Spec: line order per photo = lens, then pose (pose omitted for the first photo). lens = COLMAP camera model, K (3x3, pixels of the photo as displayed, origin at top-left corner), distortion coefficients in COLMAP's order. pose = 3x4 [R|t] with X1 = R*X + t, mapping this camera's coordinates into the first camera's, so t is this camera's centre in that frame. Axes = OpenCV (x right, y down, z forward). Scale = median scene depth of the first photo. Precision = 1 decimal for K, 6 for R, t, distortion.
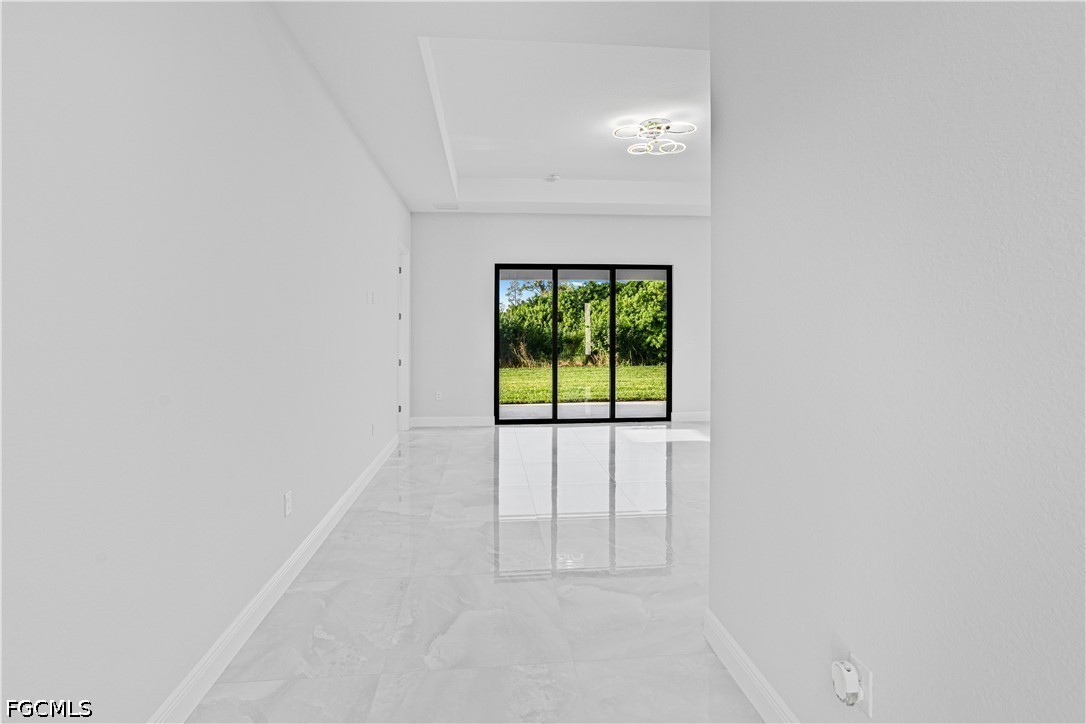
lens RADIAL K [[495.5, 0, 526.6], [0, 495.5, 327.5], [0, 0, 1]] dist [-0.009502, 0.003976]
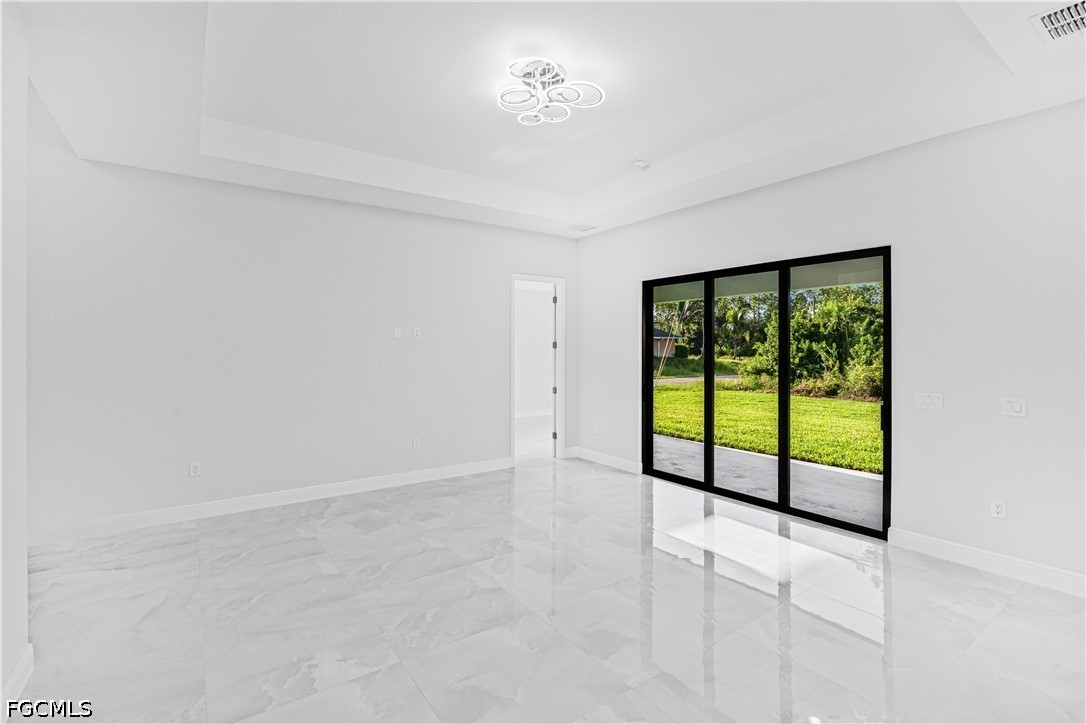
lens RADIAL K [[495.5, 0, 540.0], [0, 495.5, 347.5], [0, 0, 1]] dist [-0.009502, 0.003976]
pose [[0.508501, 0.004226, -0.861051, 0.125736], [-0.001656, 0.999991, 0.003930, -0.004681], [0.861060, -0.000573, 0.508503, 0.095991]]
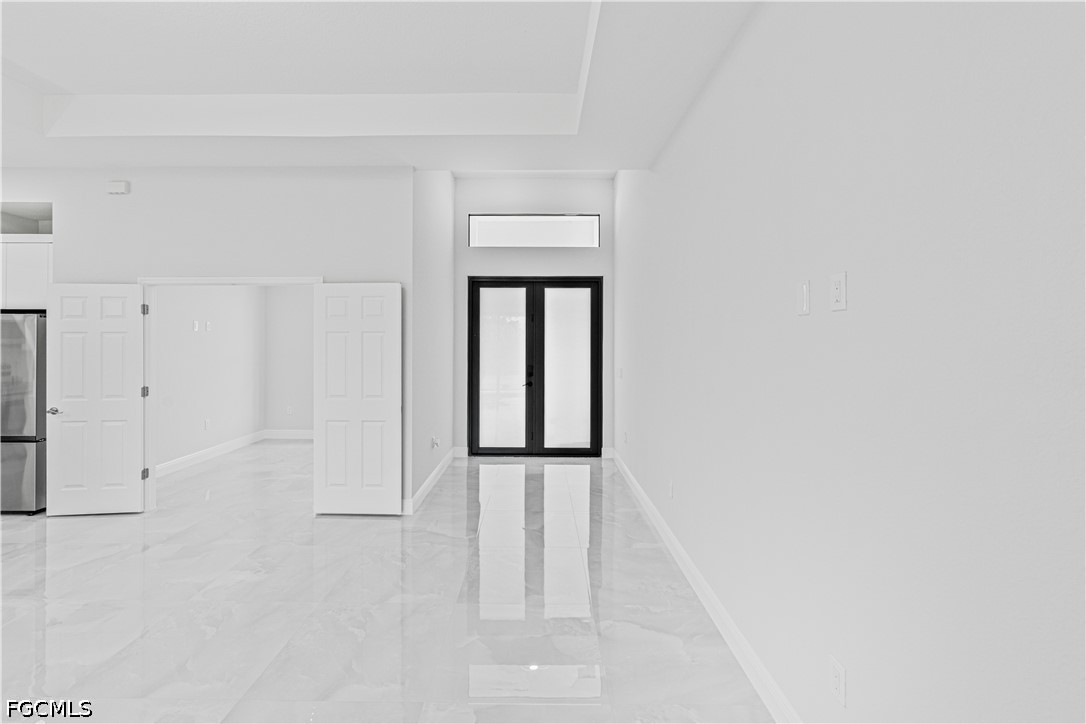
lens RADIAL K [[495.5, 0, 531.4], [0, 495.5, 337.1], [0, 0, 1]] dist [-0.009502, 0.003976]
pose [[-0.995266, -0.000586, 0.097191, -0.019929], [-0.001218, 0.999979, -0.006438, -0.004107], [-0.097185, -0.006526, -0.995245, 0.199160]]
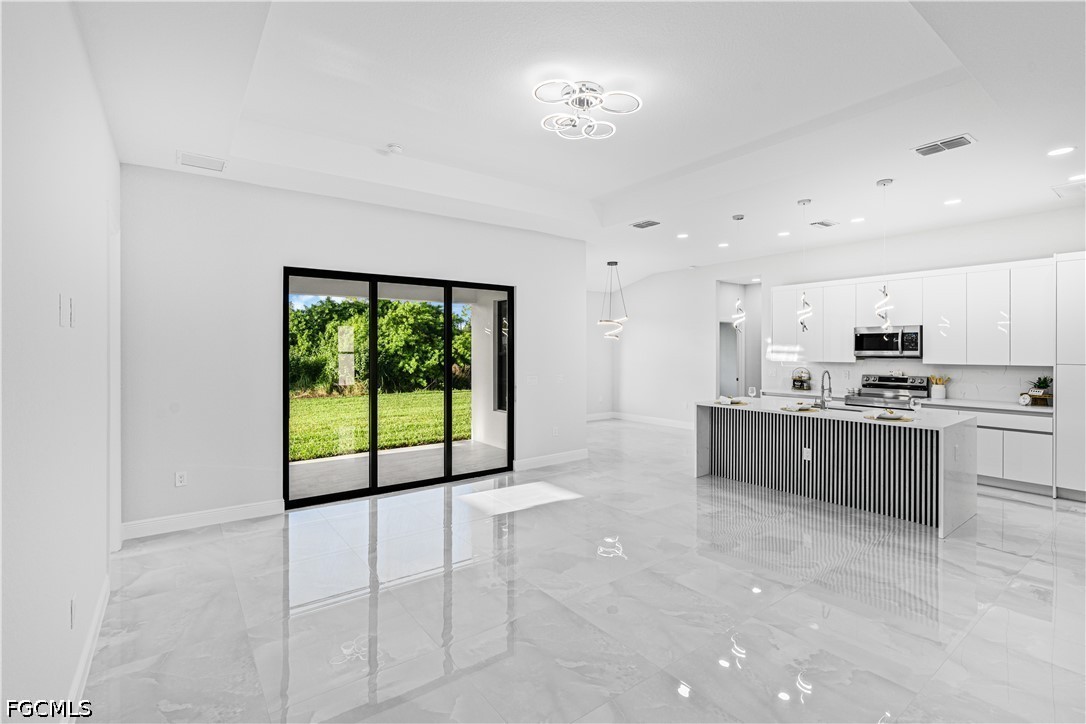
lens RADIAL K [[495.5, 0, 532.5], [0, 495.5, 351.8], [0, 0, 1]] dist [-0.009502, 0.003976]
pose [[0.855485, -0.001453, 0.517826, -0.027799], [-0.000731, 0.999992, 0.004014, -0.004131], [-0.517828, -0.003812, 0.855476, 0.061188]]
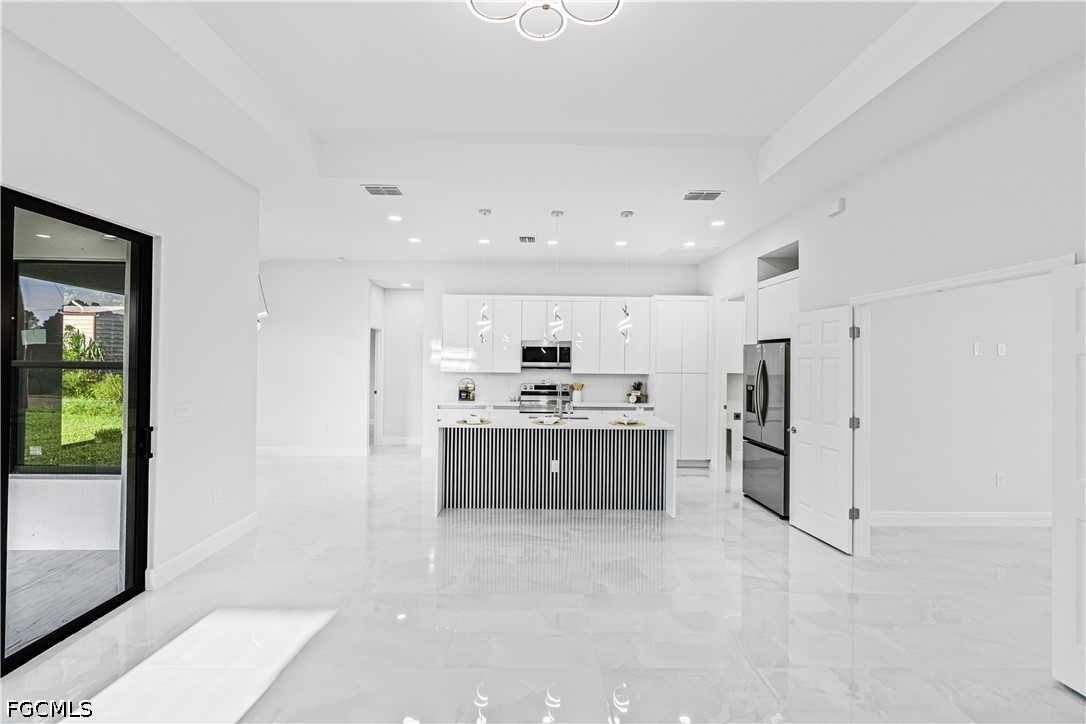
lens RADIAL K [[495.5, 0, 539.6], [0, 495.5, 357.6], [0, 0, 1]] dist [-0.009502, 0.003976]
pose [[0.065029, 0.008548, 0.997847, -0.029126], [-0.012028, 0.999897, -0.007781, -0.004248], [-0.997811, -0.011497, 0.065125, 0.145105]]
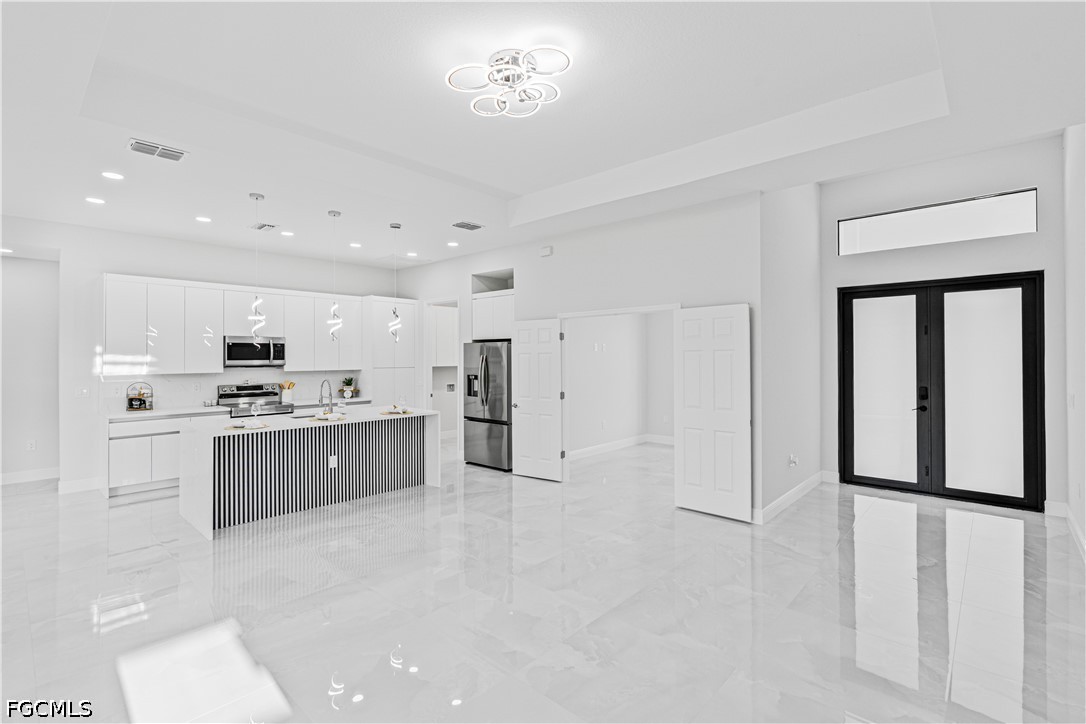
lens RADIAL K [[495.5, 0, 542.8], [0, 495.5, 358.9], [0, 0, 1]] dist [-0.009502, 0.003976]
pose [[-0.680333, 0.001819, 0.732901, -0.035001], [0.004425, 0.999989, 0.001626, -0.004240], [-0.732890, 0.004349, -0.680333, 0.208844]]
